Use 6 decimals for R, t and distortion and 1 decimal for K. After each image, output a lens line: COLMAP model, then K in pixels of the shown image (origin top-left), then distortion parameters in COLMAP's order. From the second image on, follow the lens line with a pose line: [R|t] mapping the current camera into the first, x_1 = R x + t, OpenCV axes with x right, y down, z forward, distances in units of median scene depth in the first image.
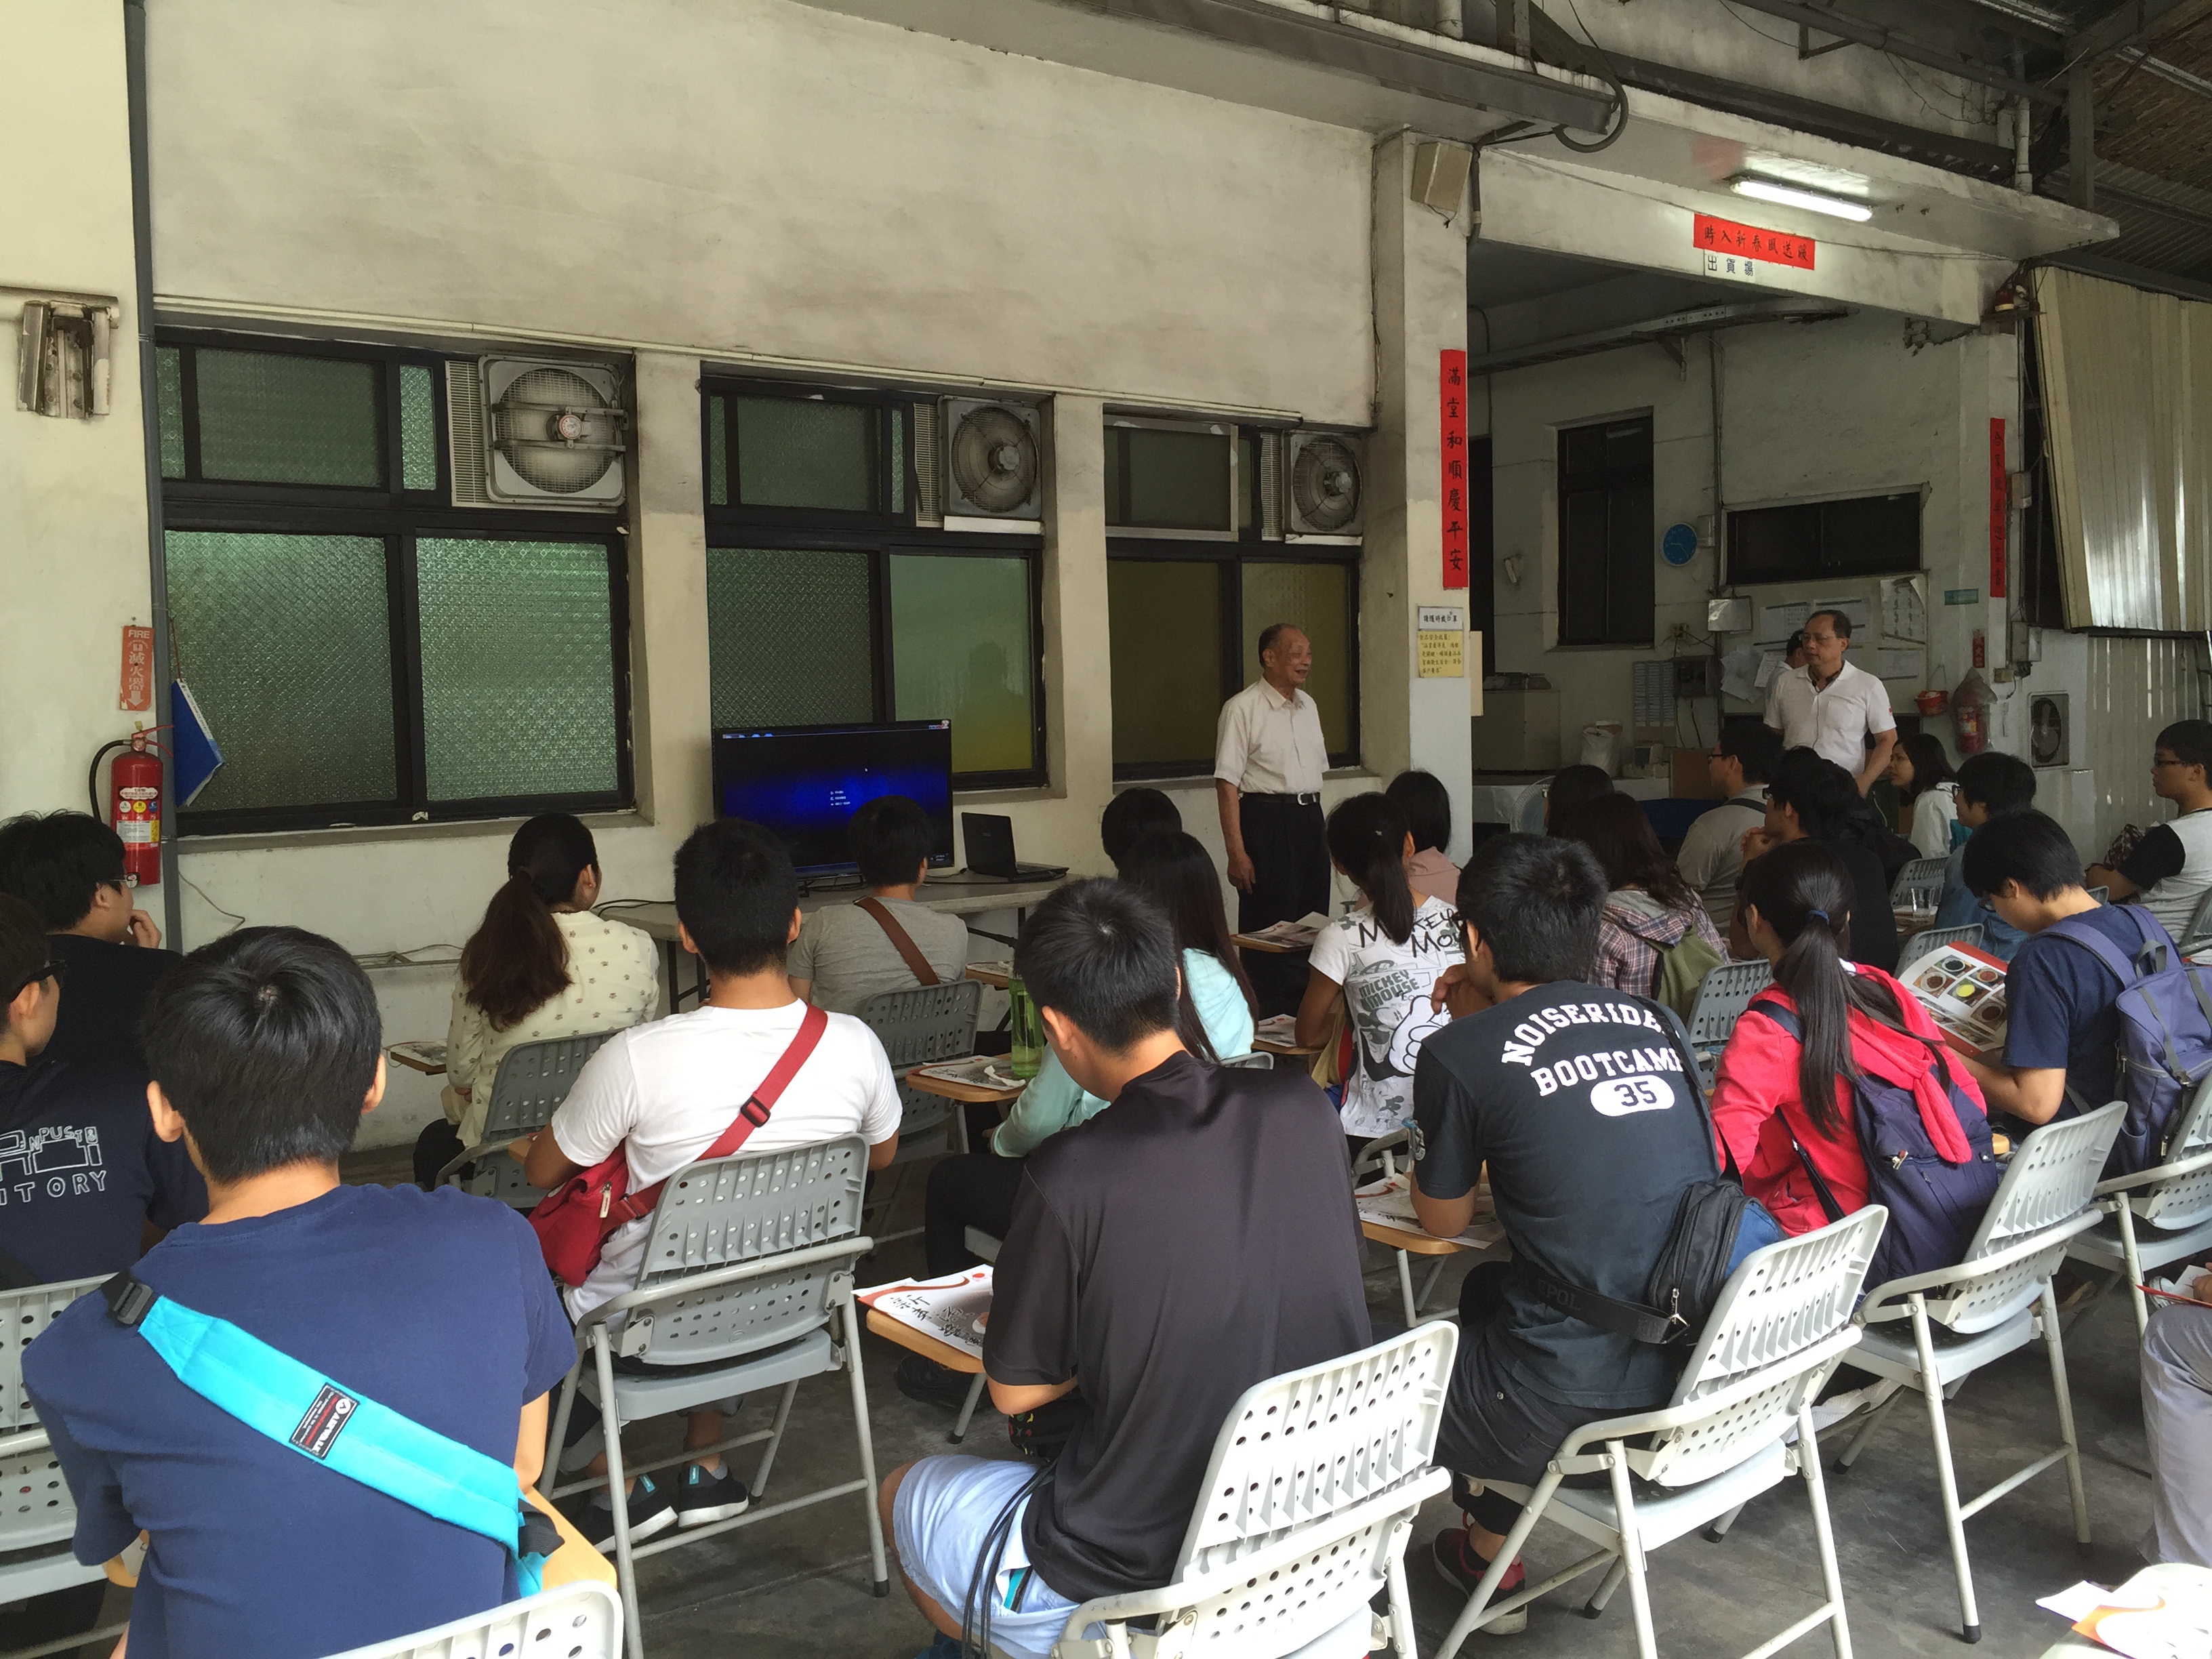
lens RADIAL K [[1891.2, 0, 1106.0], [0, 1891.2, 829.5], [0, 0, 1]] dist [0.083107, -0.118899]
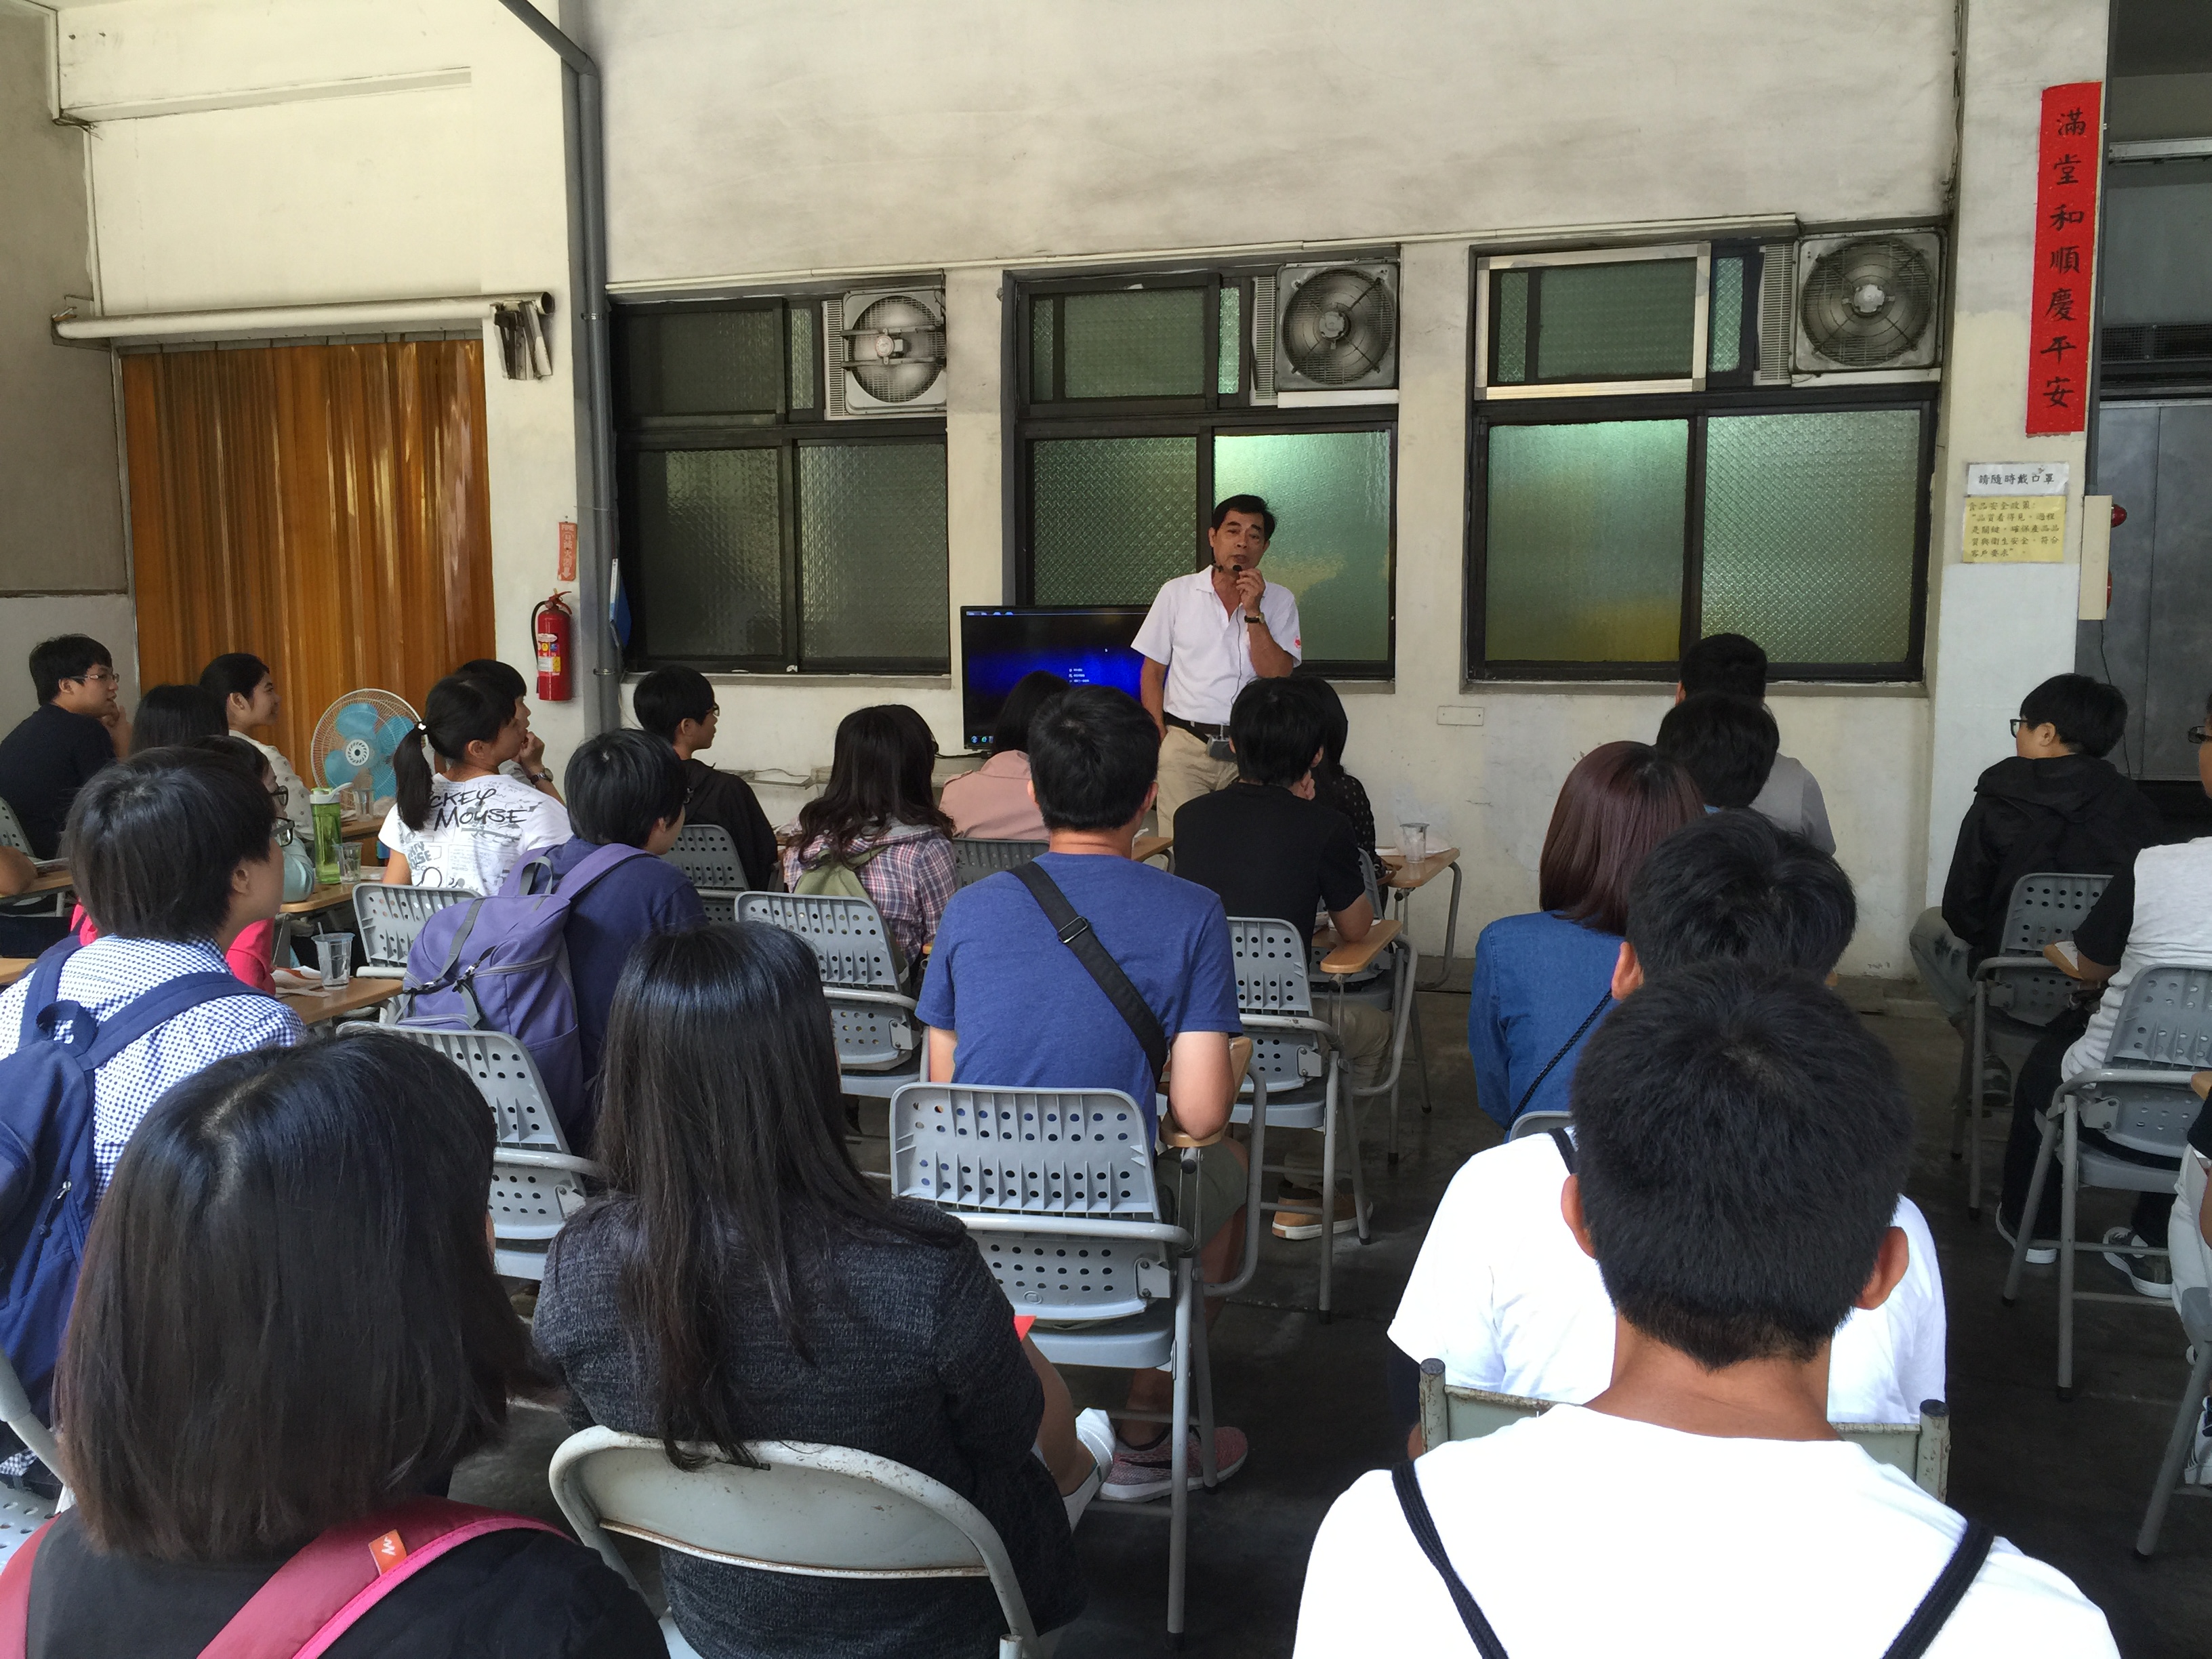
lens RADIAL K [[1891.2, 0, 1106.0], [0, 1891.2, 829.5], [0, 0, 1]] dist [0.083107, -0.118899]
pose [[0.572732, 0.121085, -0.810750, 0.595746], [-0.069711, 0.992642, 0.099006, -0.030296], [0.816773, -0.000186, 0.576959, 0.327785]]
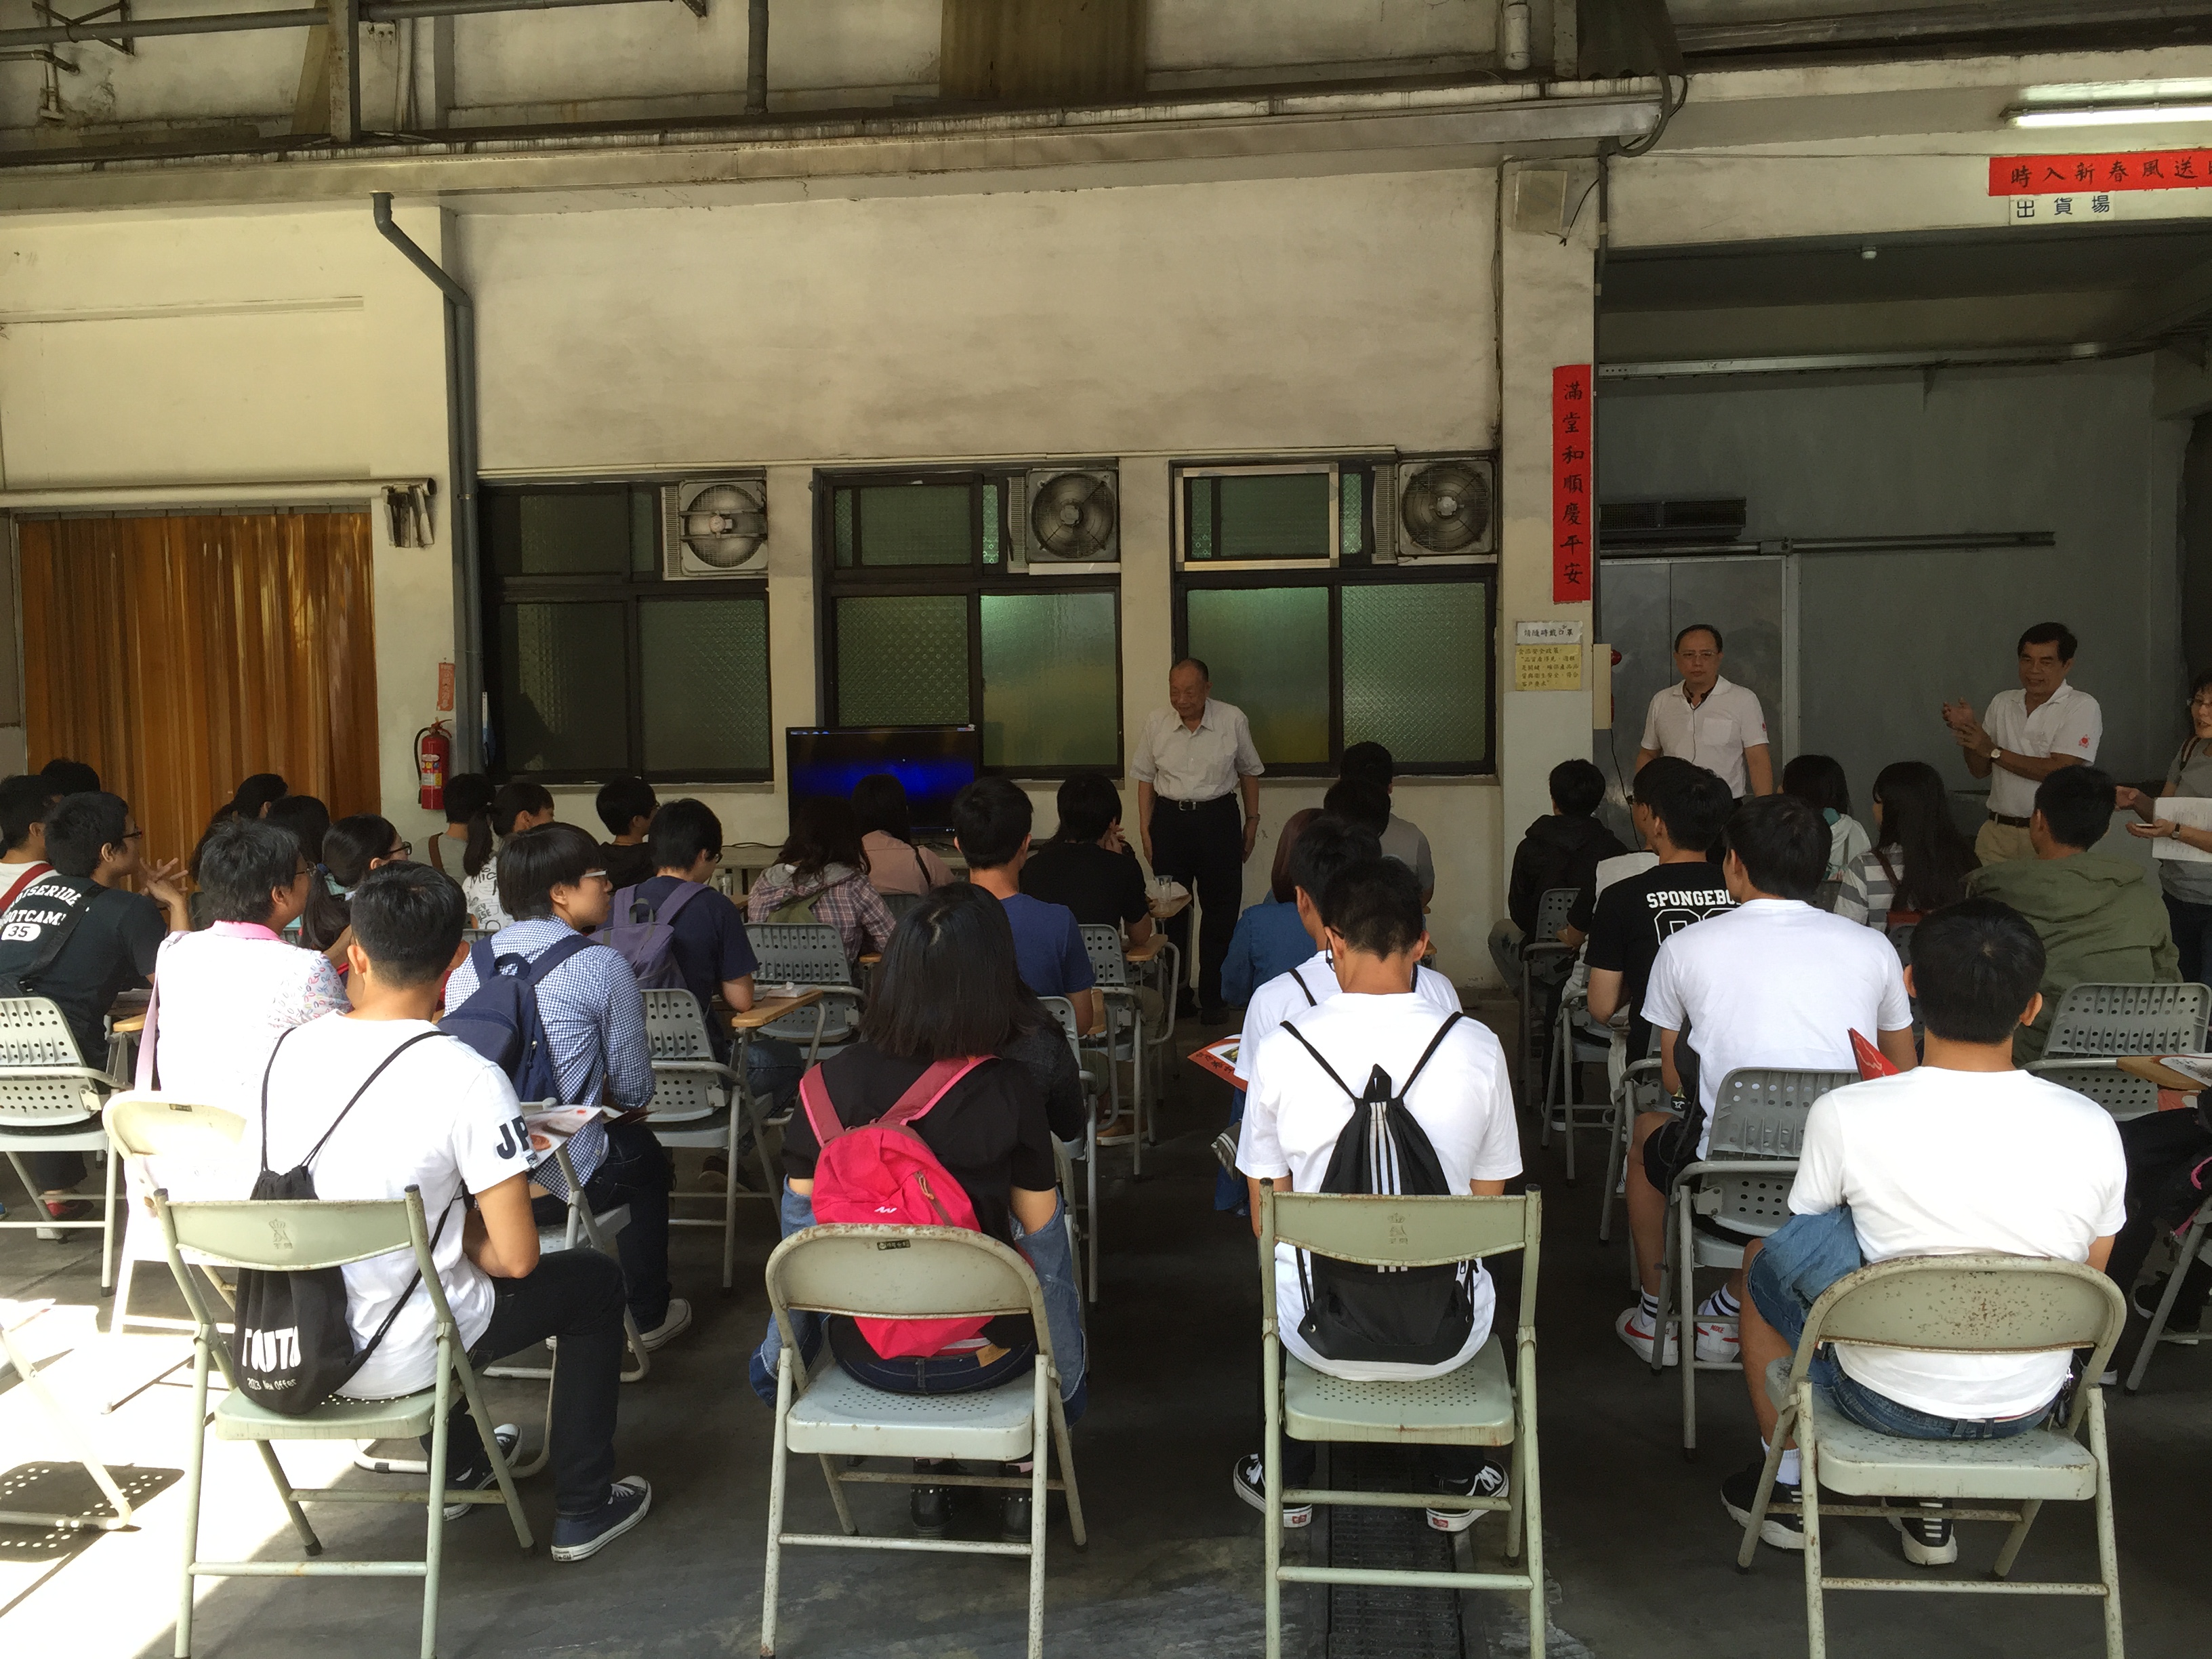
lens RADIAL K [[1891.2, 0, 1106.0], [0, 1891.2, 829.5], [0, 0, 1]] dist [0.083107, -0.118899]
pose [[0.711891, 0.059694, -0.699748, 0.751777], [-0.053550, 0.998094, 0.030666, -0.025676], [0.700245, 0.015640, 0.713731, 0.116241]]
